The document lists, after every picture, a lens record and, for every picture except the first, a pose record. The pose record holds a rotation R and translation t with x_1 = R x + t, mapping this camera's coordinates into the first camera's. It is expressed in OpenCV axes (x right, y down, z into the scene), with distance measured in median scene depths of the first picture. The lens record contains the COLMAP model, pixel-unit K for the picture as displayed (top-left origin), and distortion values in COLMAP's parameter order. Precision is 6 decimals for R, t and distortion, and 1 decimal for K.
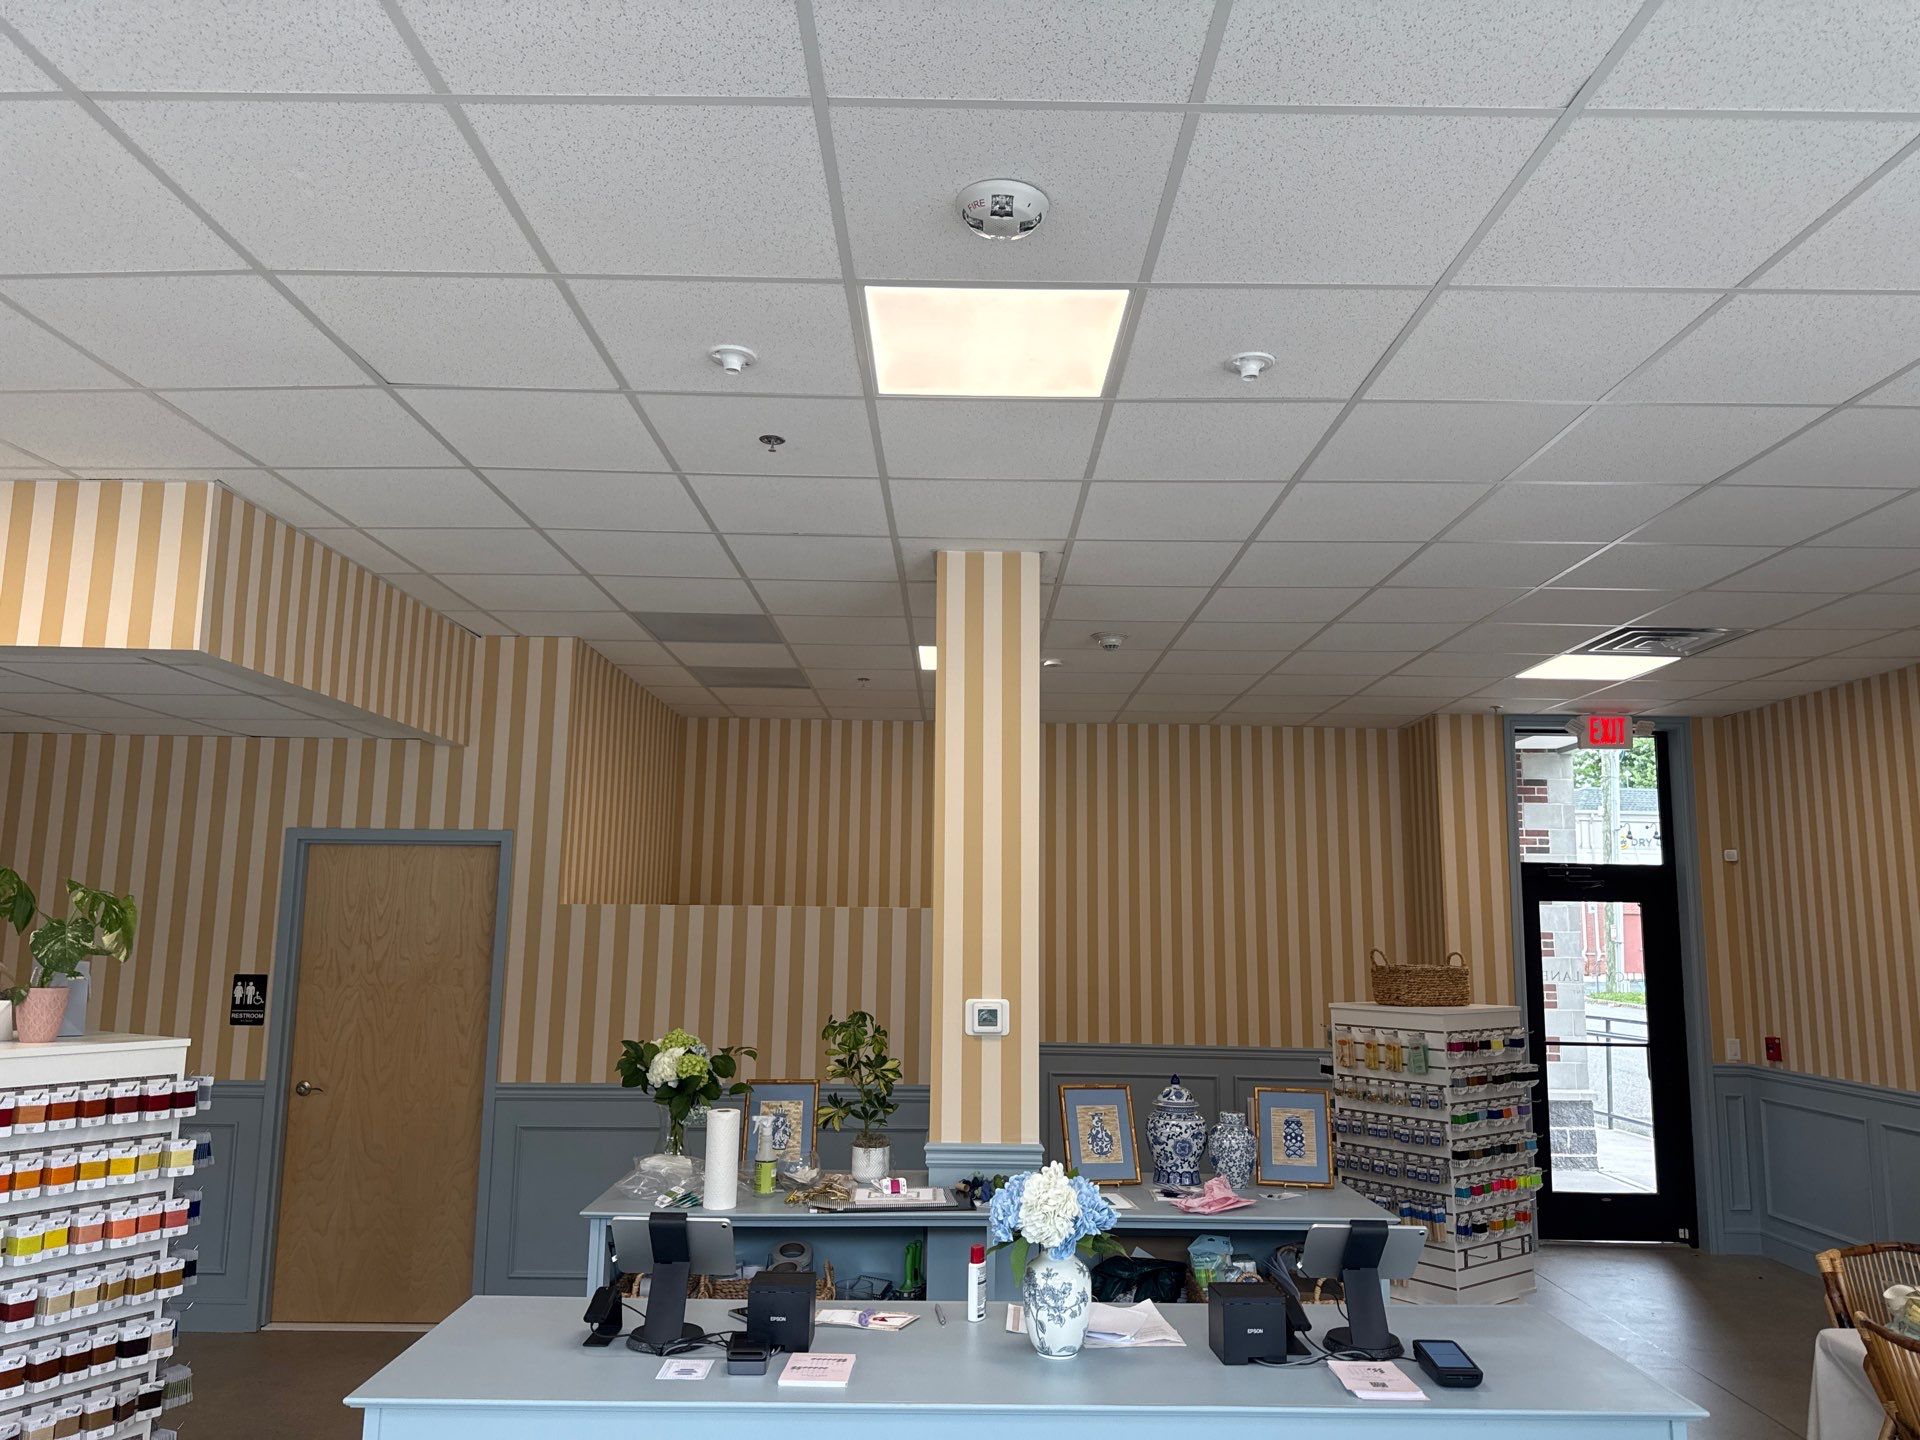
lens RADIAL K [[1329.5, 0, 959.3], [0, 1329.5, 734.5], [0, 0, 1]] dist [0.009390, -0.003160]
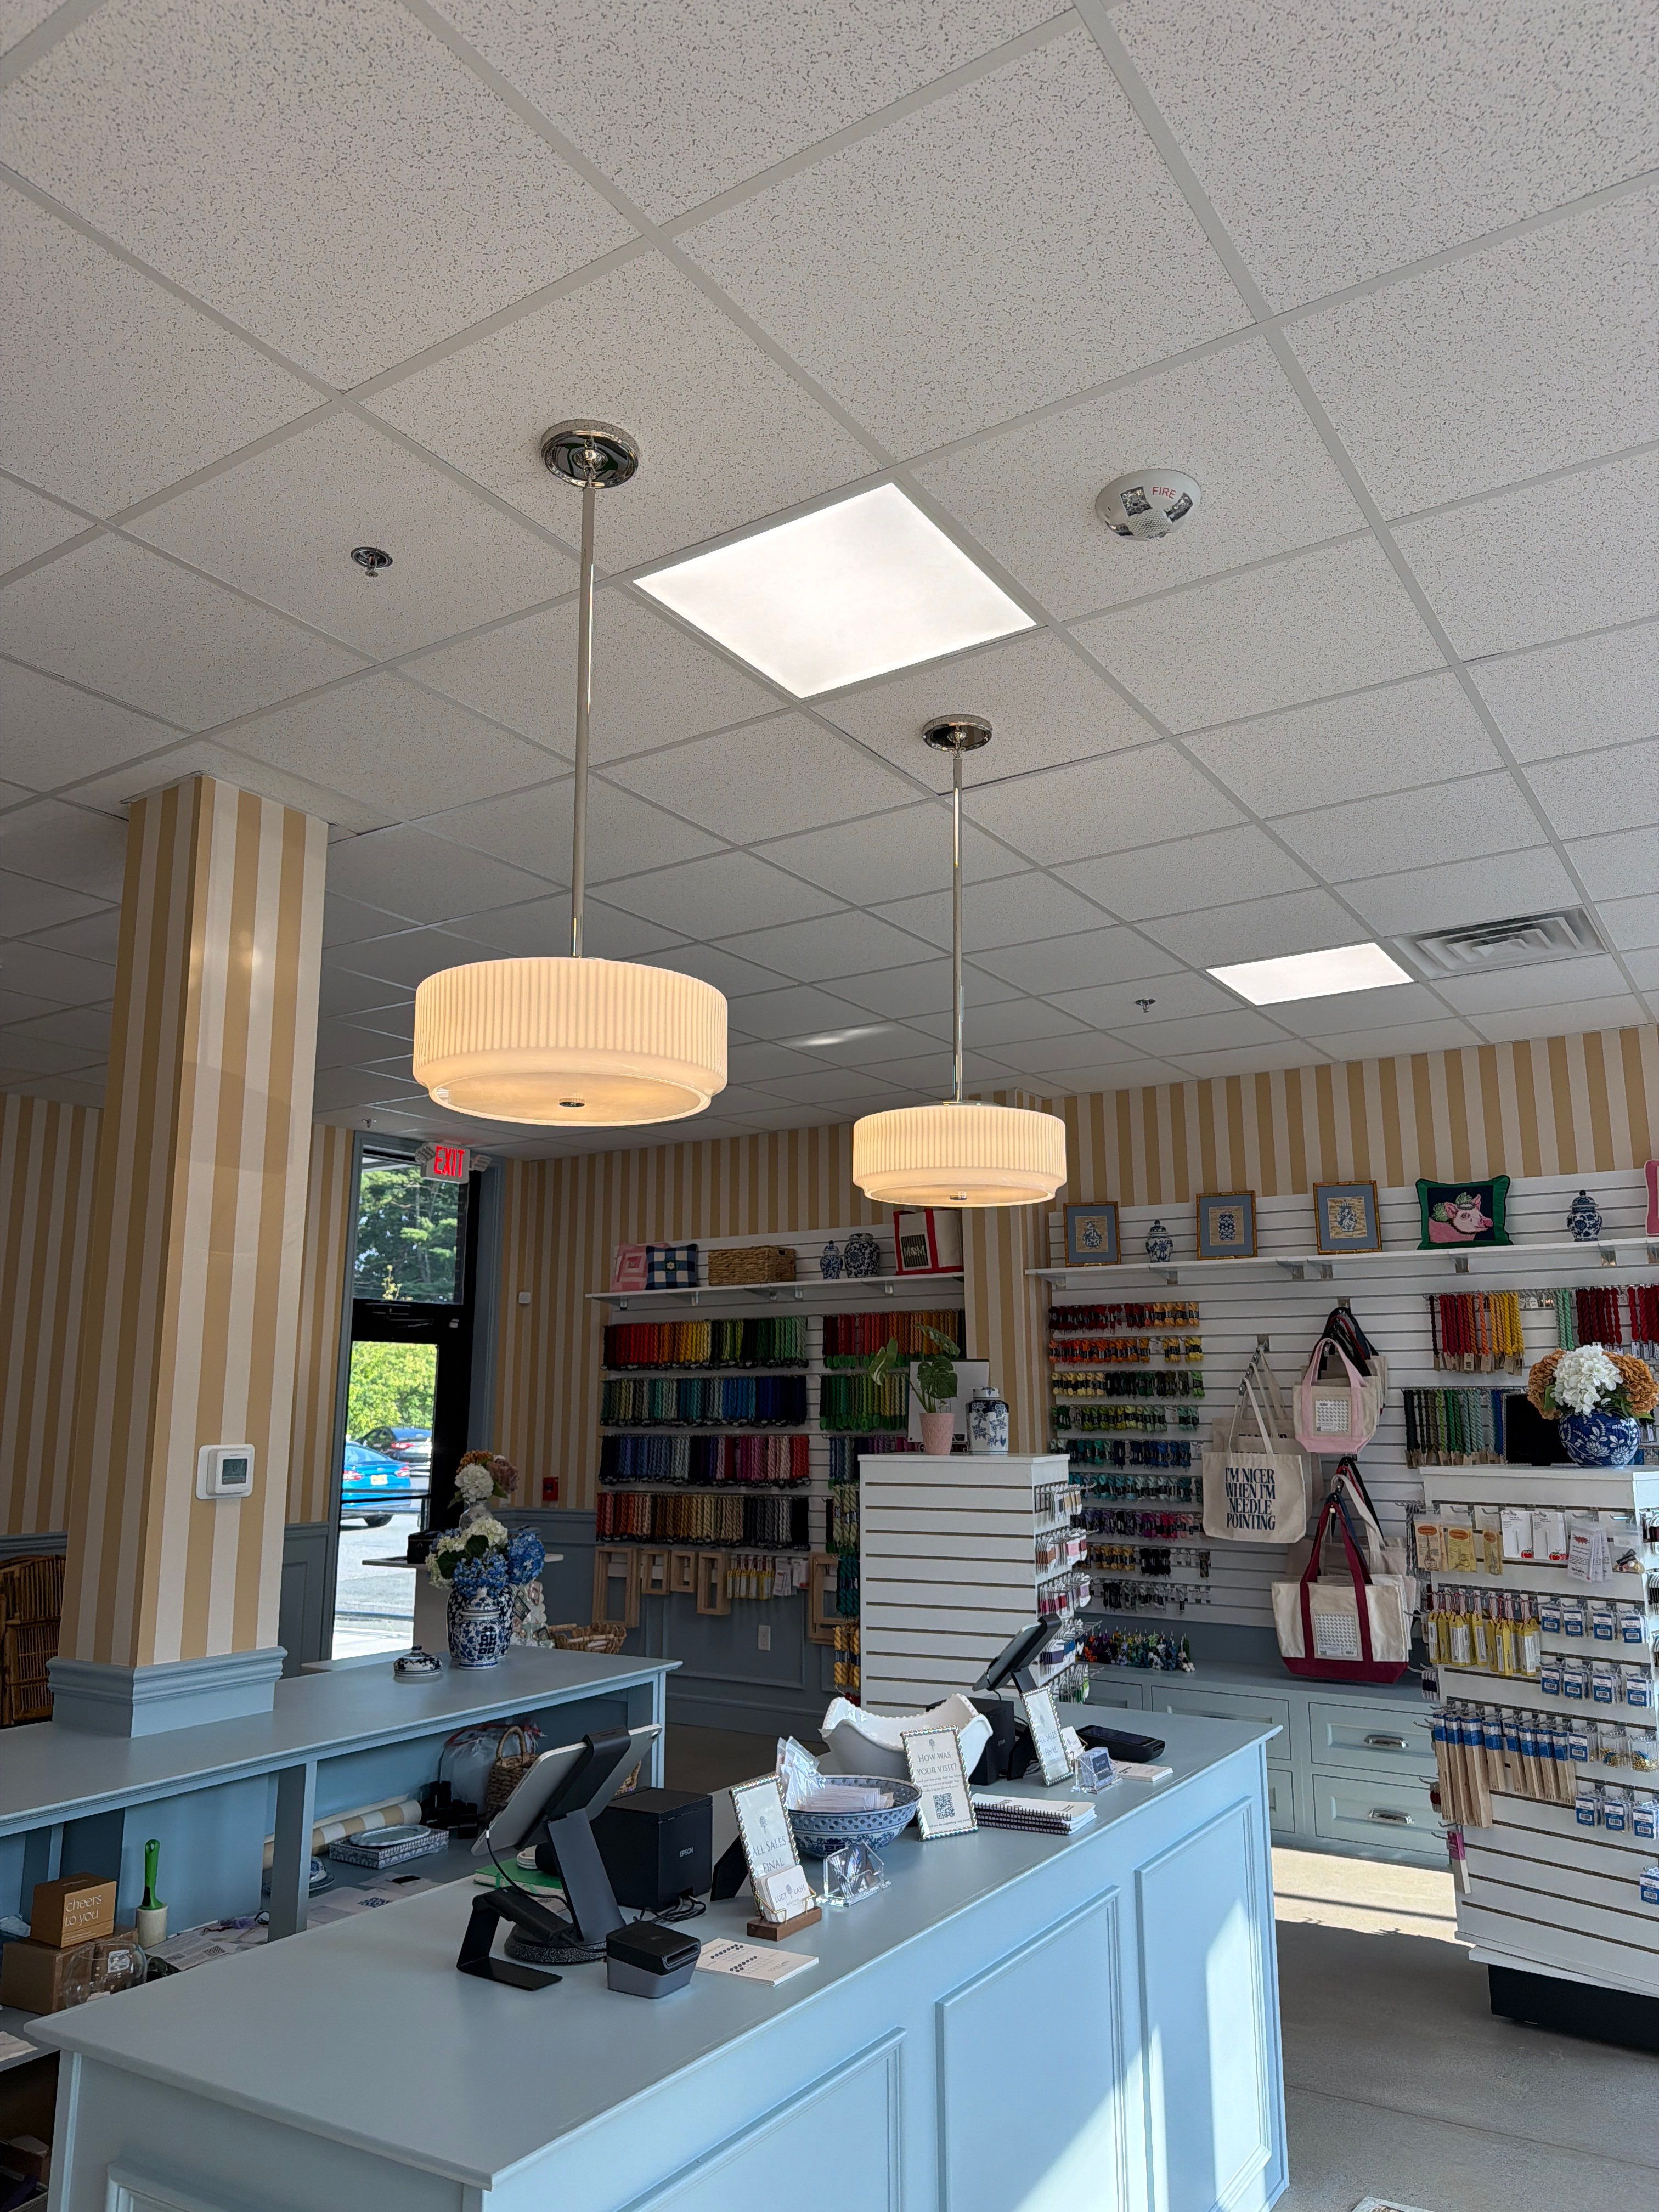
lens RADIAL K [[1520.7, 0, 829.5], [0, 1520.7, 1106.0], [0, 0, 1]] dist [-0.008774, -0.002043]
pose [[0.532967, 0.146997, 0.833269, -0.454790], [-0.107610, 0.988573, -0.105566, 0.072688], [-0.839265, -0.033405, 0.542695, 0.308892]]
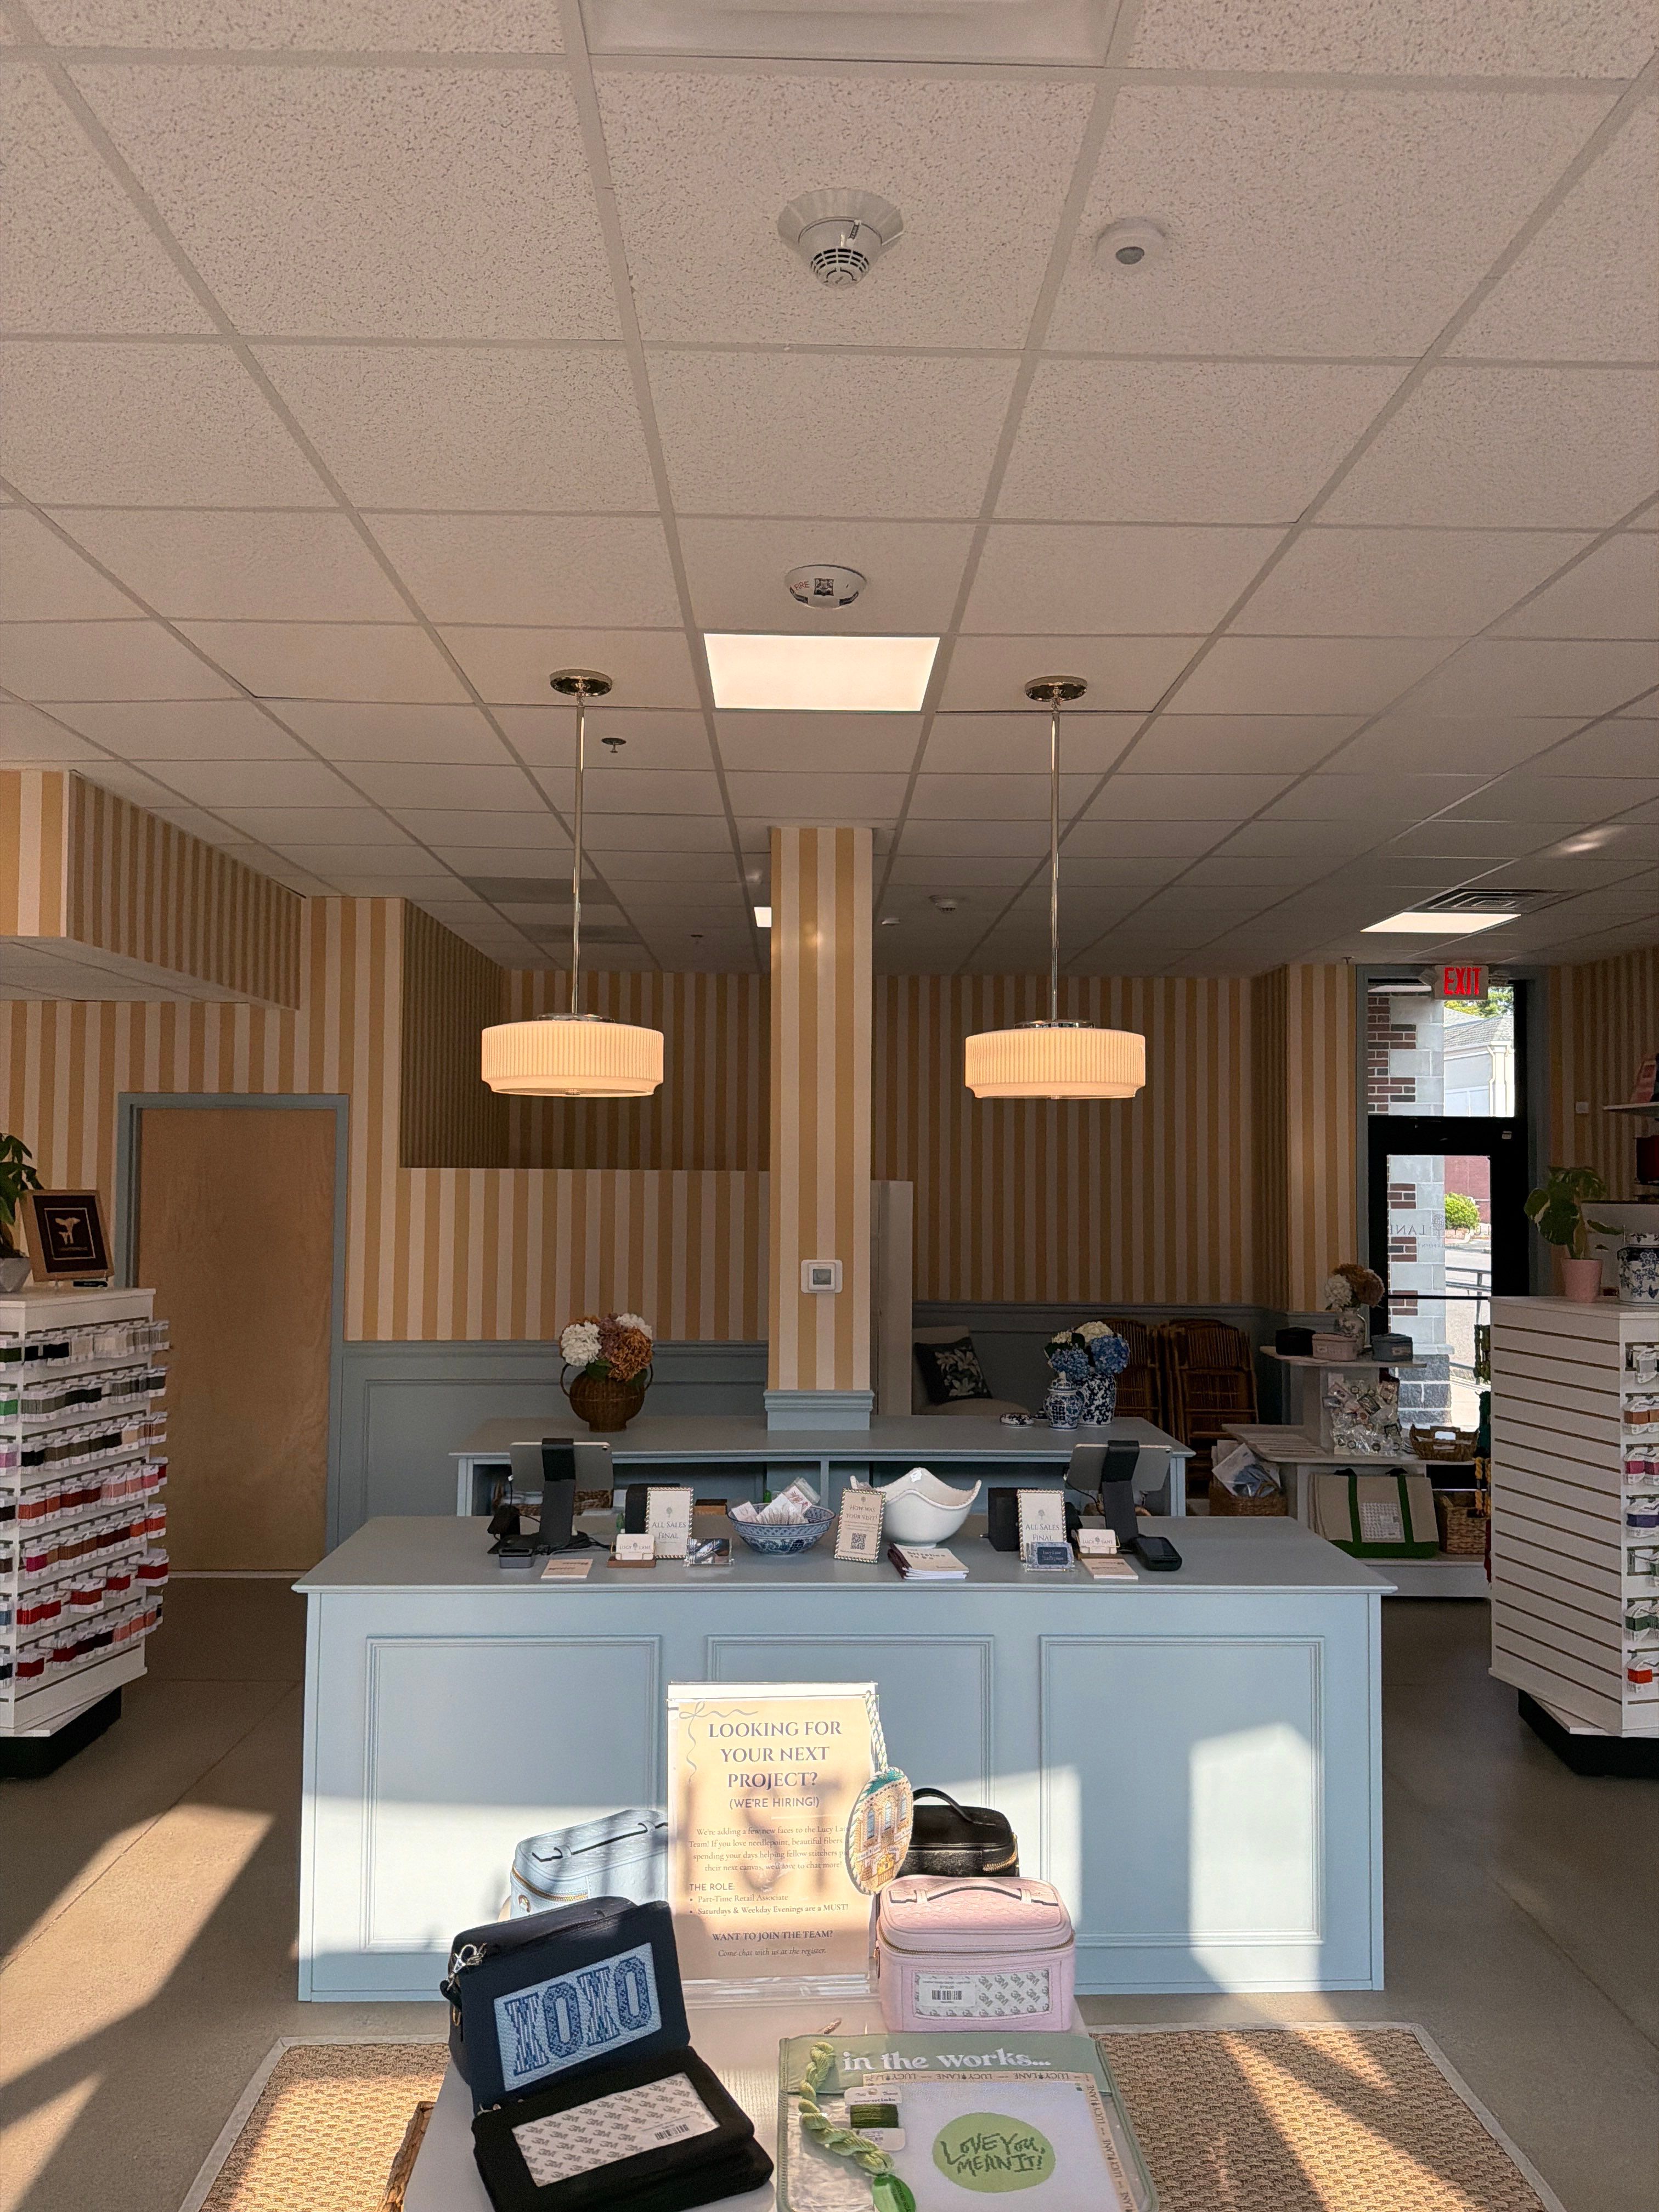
lens RADIAL K [[1531.7, 0, 829.5], [0, 1531.7, 1106.0], [0, 0, 1]] dist [0.009390, -0.003160]
pose [[0.999812, -0.005247, 0.018655, 0.004748], [0.003356, 0.994979, 0.100031, -0.041093], [-0.019086, -0.099949, 0.994809, -0.185495]]
